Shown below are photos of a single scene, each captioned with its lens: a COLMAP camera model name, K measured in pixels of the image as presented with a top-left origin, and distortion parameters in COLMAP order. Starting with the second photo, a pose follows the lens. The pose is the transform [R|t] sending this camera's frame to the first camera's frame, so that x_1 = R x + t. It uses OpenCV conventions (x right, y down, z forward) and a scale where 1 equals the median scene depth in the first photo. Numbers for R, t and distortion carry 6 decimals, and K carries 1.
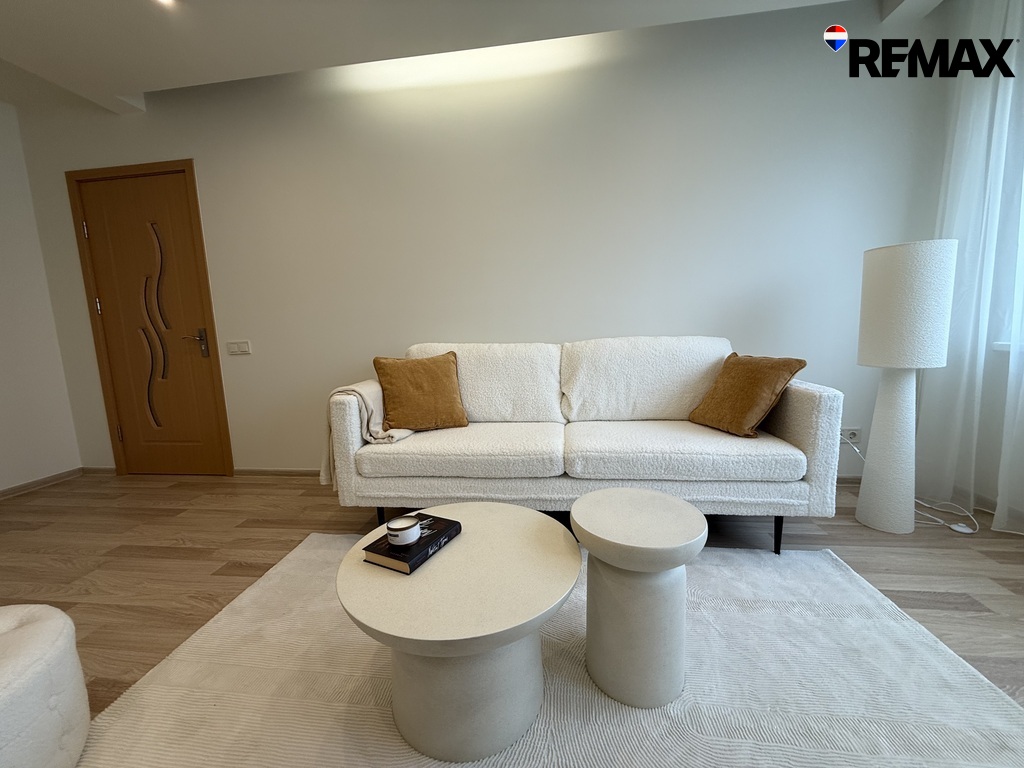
lens RADIAL K [[409.1, 0, 508.6], [0, 409.1, 382.9], [0, 0, 1]] dist [-0.000076, 0.000020]
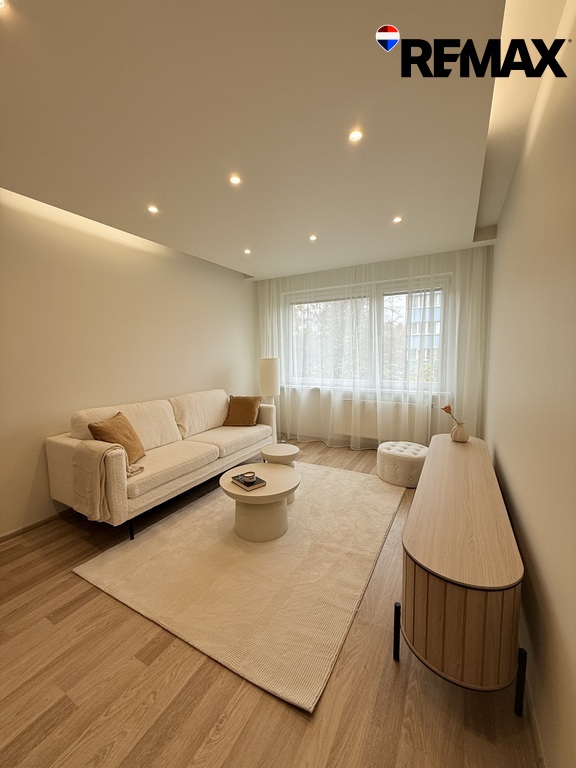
lens RADIAL K [[306.8, 0, 287.3], [0, 306.8, 381.8], [0, 0, 1]] dist [-0.000076, 0.000020]
pose [[0.371503, -0.054891, 0.926808, -1.070932], [0.121318, 0.992562, 0.010156, -0.136722], [-0.920471, 0.108666, 0.375399, -0.031073]]
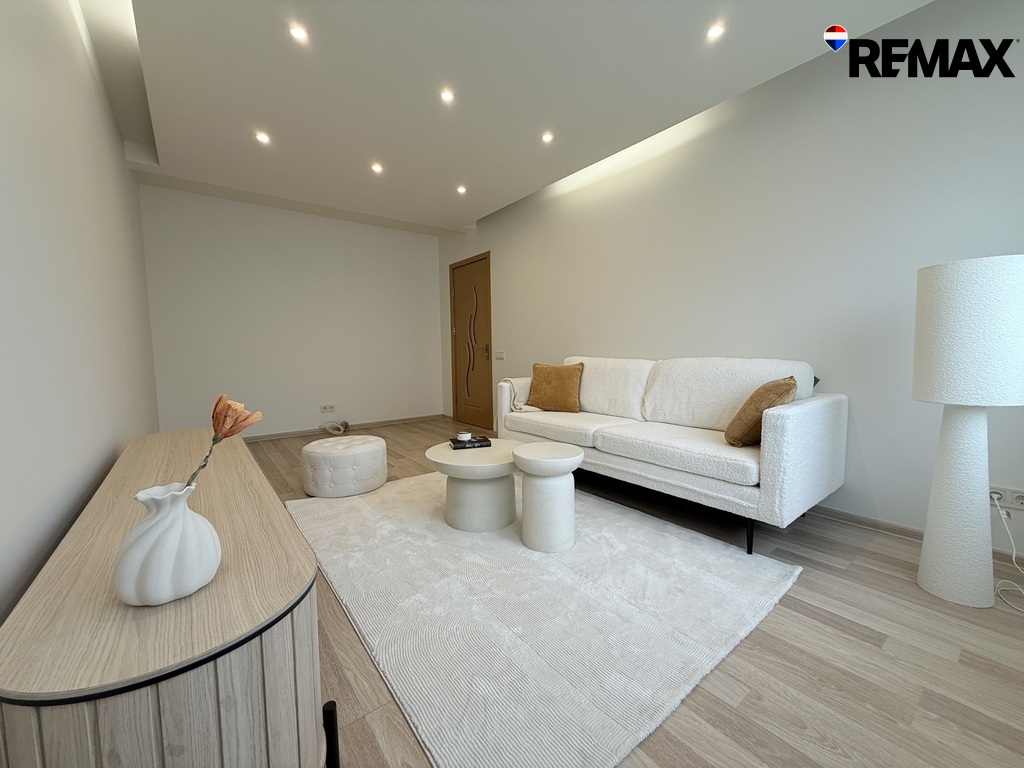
lens RADIAL K [[409.1, 0, 508.6], [0, 409.1, 382.9], [0, 0, 1]] dist [-0.000076, 0.000020]
pose [[0.702766, 0.083525, -0.706501, 0.792698], [-0.108605, 0.994040, 0.009488, 0.011317], [0.703083, 0.070061, 0.707648, -0.239636]]
